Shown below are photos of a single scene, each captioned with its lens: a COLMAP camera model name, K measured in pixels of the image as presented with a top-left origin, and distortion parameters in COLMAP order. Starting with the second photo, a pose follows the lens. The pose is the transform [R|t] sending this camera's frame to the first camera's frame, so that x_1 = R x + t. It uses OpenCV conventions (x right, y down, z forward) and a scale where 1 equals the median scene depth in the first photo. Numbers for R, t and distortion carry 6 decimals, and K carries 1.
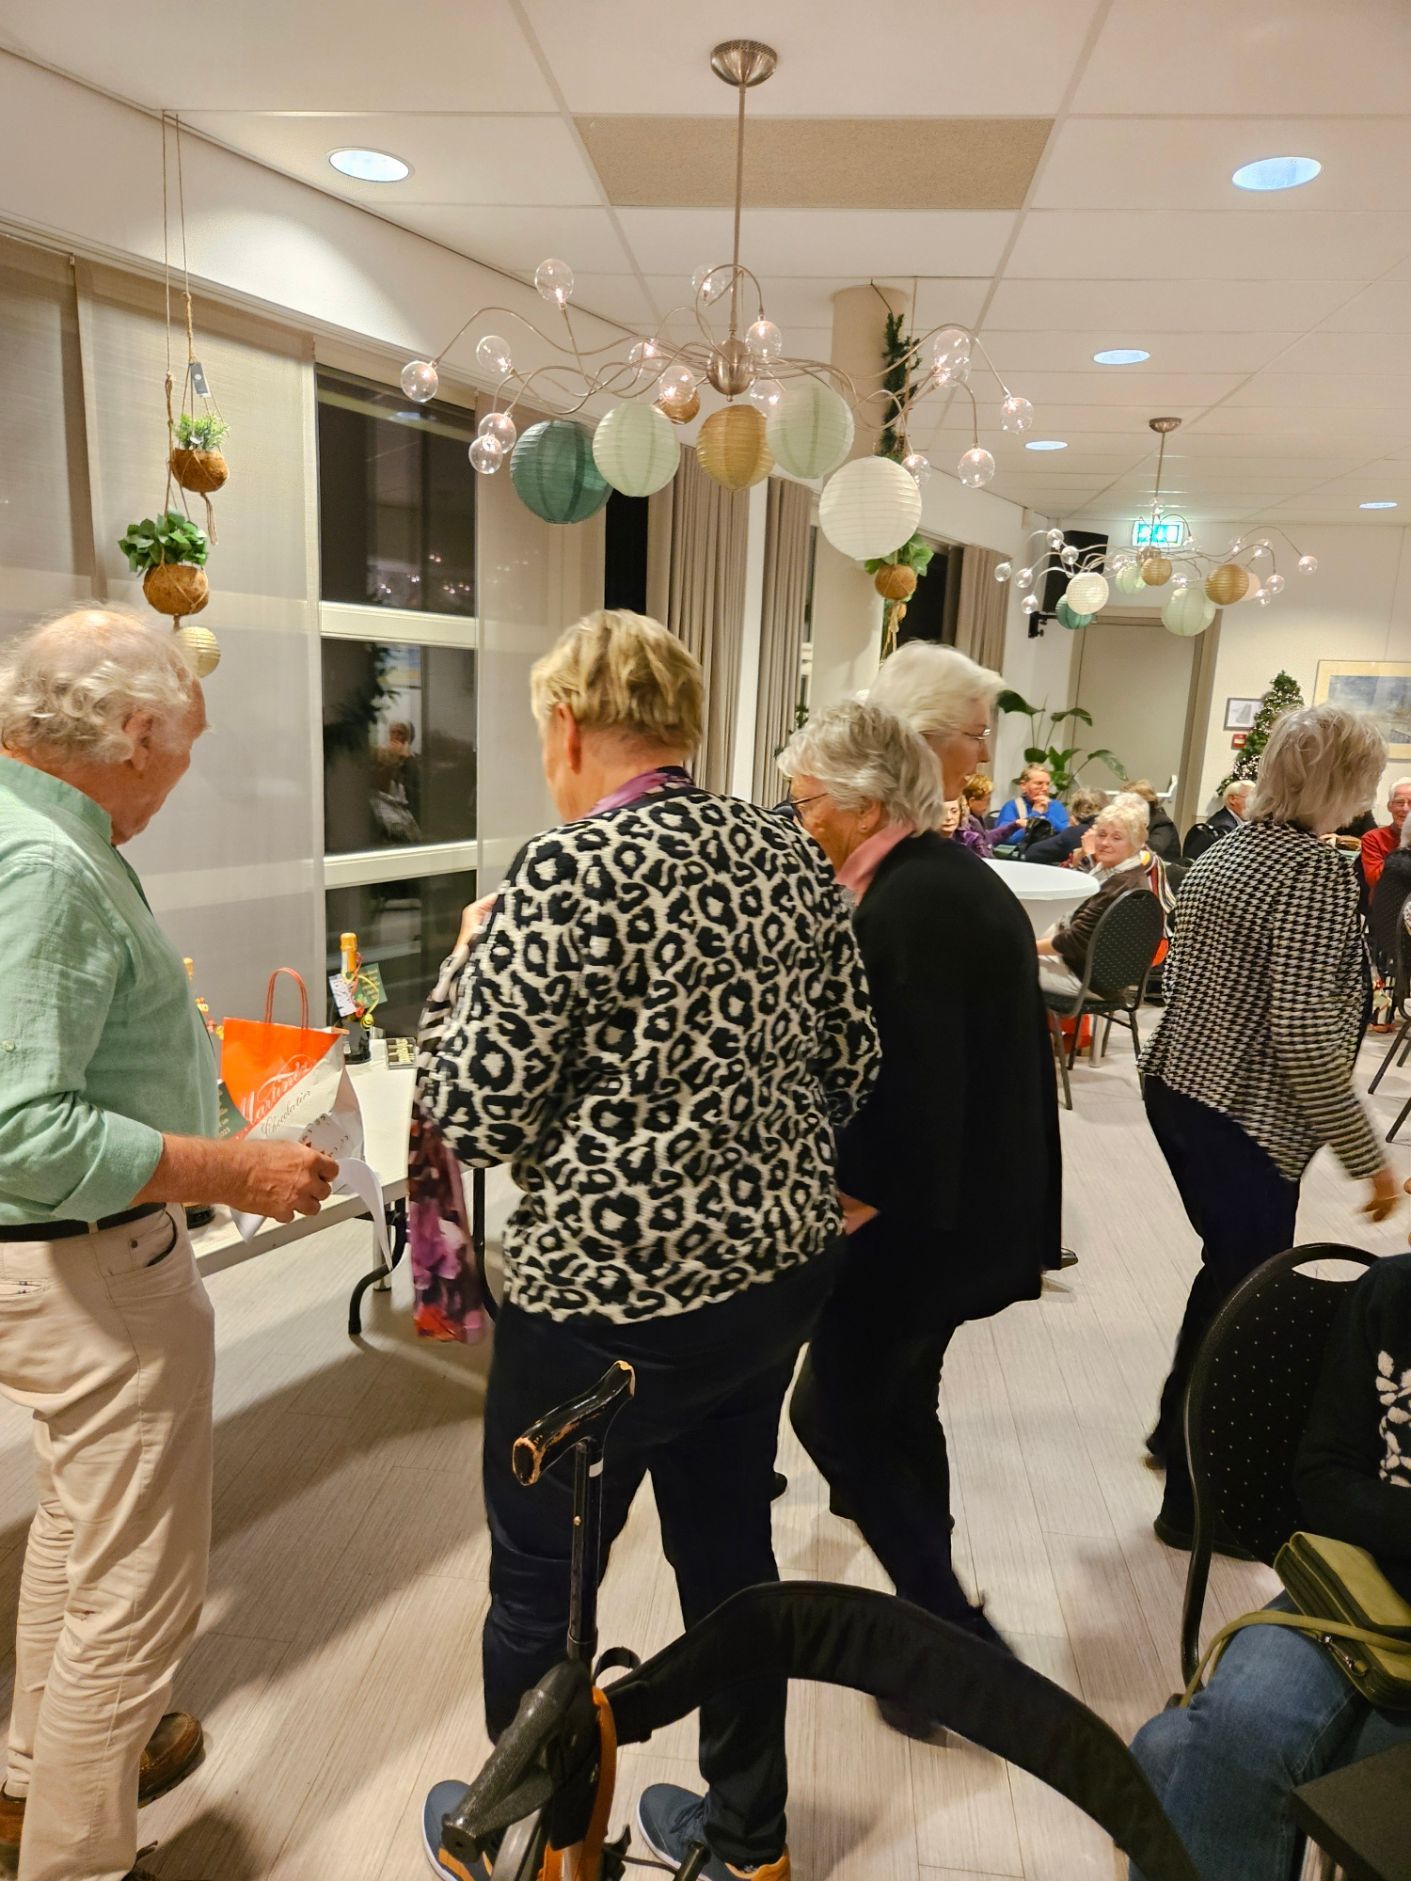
lens RADIAL K [[1263.8, 0, 707.1], [0, 1263.8, 939.0], [0, 0, 1]] dist [0.058148, -0.038716]
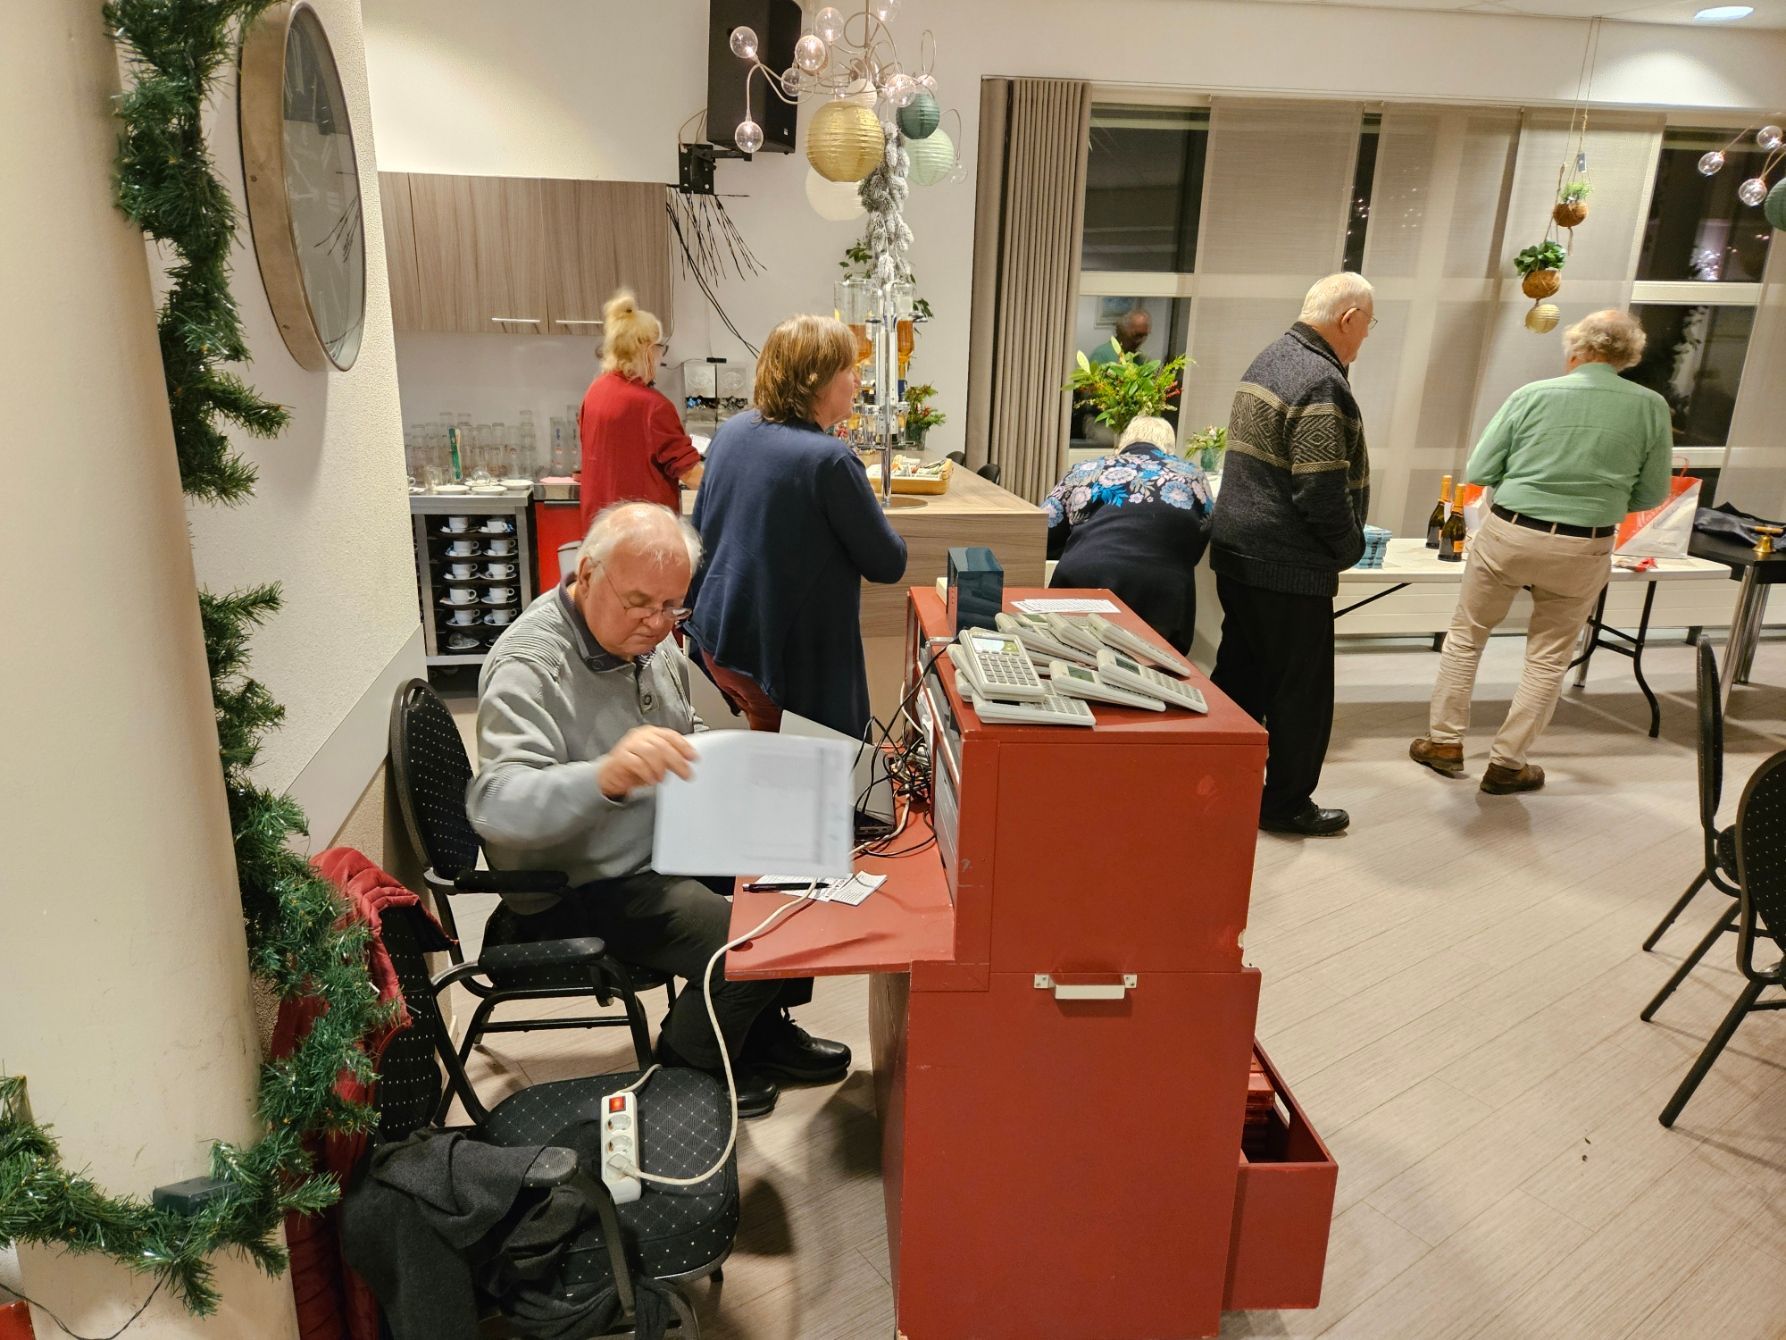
lens RADIAL K [[1213.1, 0, 885.6], [0, 1213.1, 678.0], [0, 0, 1]] dist [0.050076, -0.023258]
pose [[0.667028, 0.186054, -0.721428, 0.326171], [-0.134756, 0.982474, 0.128782, 0.174272], [0.732745, 0.011316, 0.680410, -0.855458]]
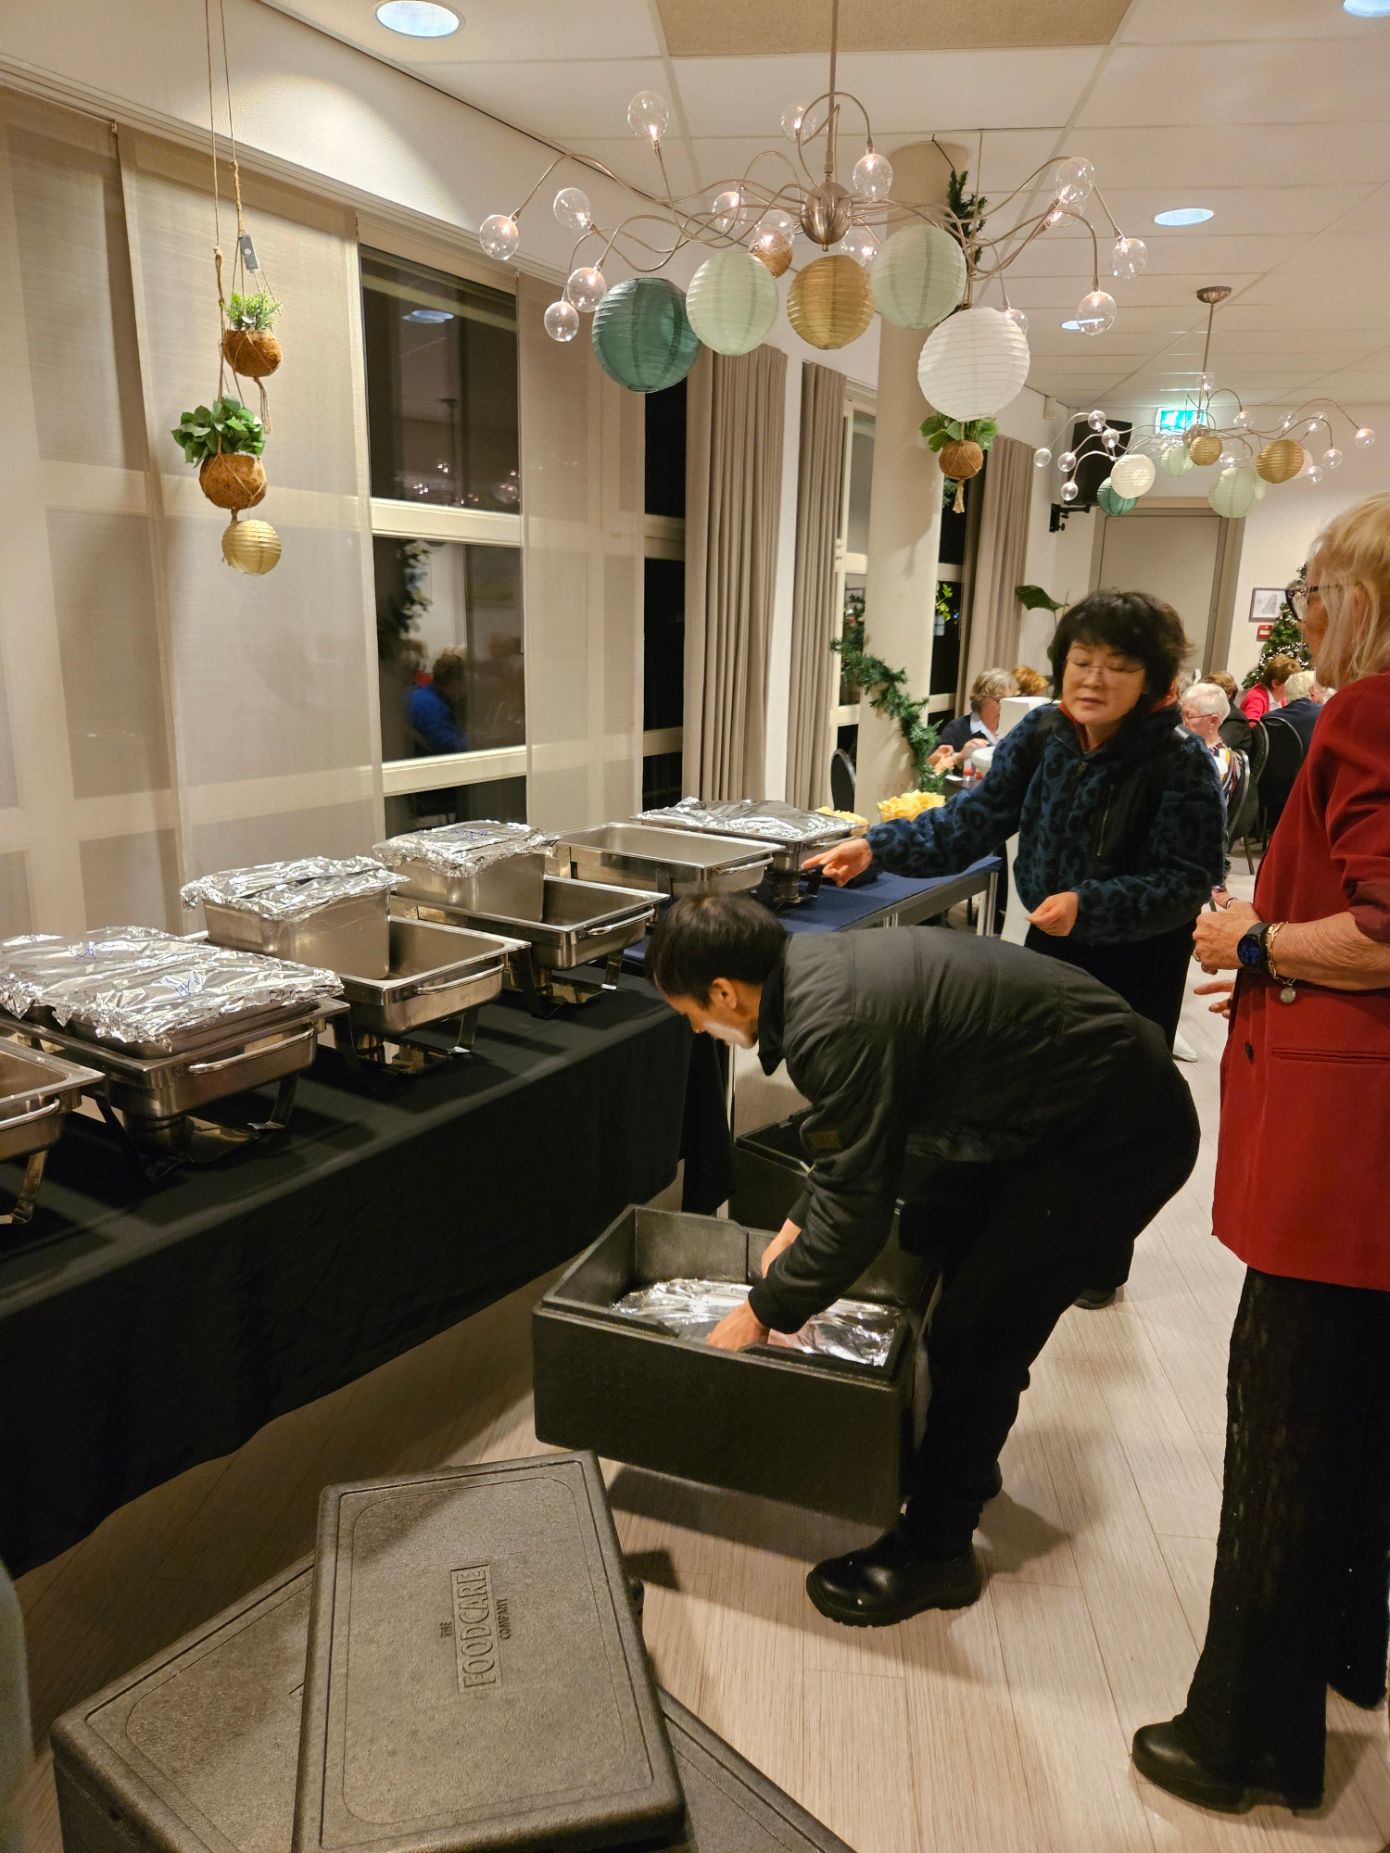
lens RADIAL K [[1235.8, 0, 679.9], [0, 1235.8, 909.7], [0, 0, 1]] dist [0.074191, -0.058414]
pose [[0.999632, -0.024301, -0.012064, -0.076428], [0.024805, 0.998744, 0.043524, 0.014947], [0.010991, -0.043807, 0.998980, 0.050237]]
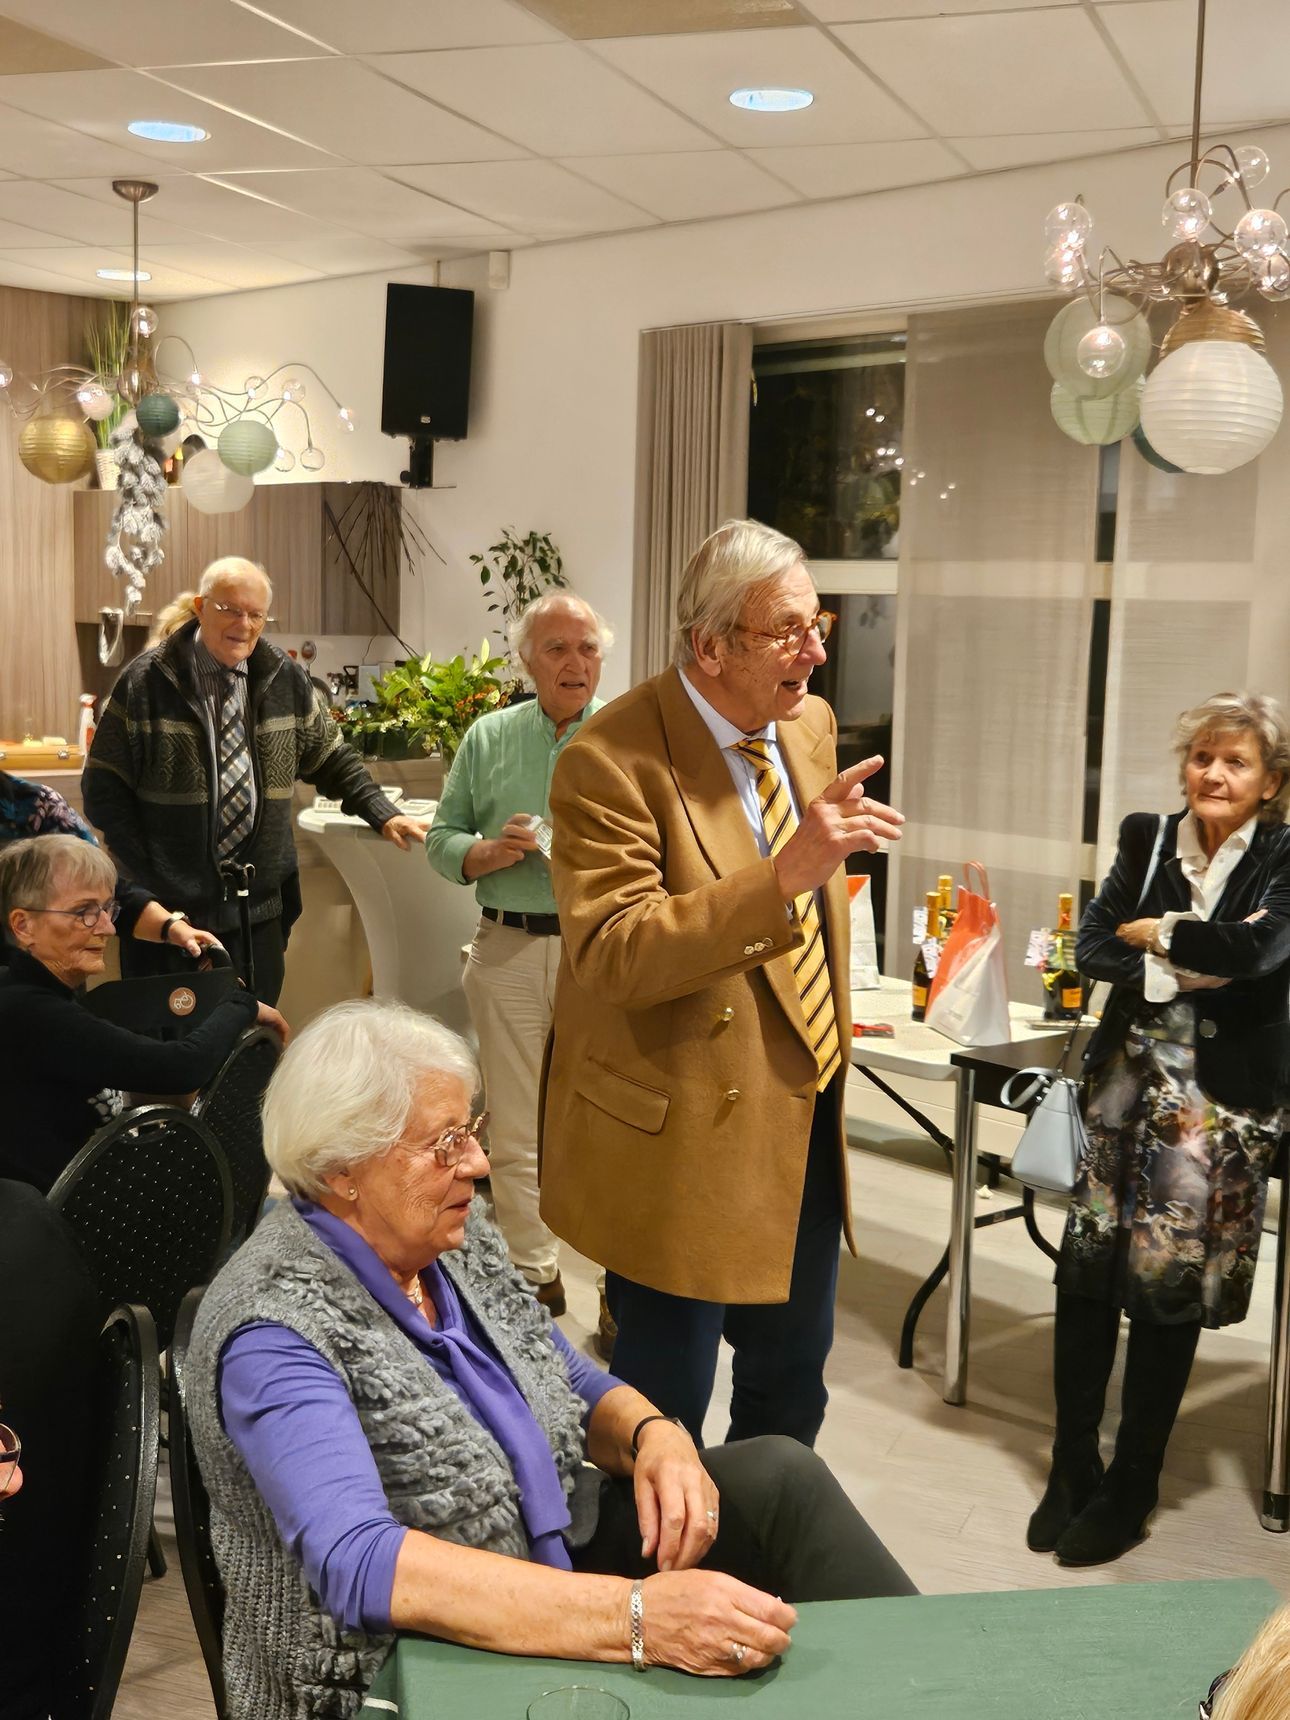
lens RADIAL K [[2100.7, 0, 650.5], [0, 2100.7, 835.5], [0, 0, 1]] dist [0.052329, 0.003196]
pose [[-0.246422, 0.060693, -0.967260, 1.224403], [-0.224367, 0.967351, 0.117860, -0.152317], [0.942834, 0.246064, -0.224759, 0.894552]]
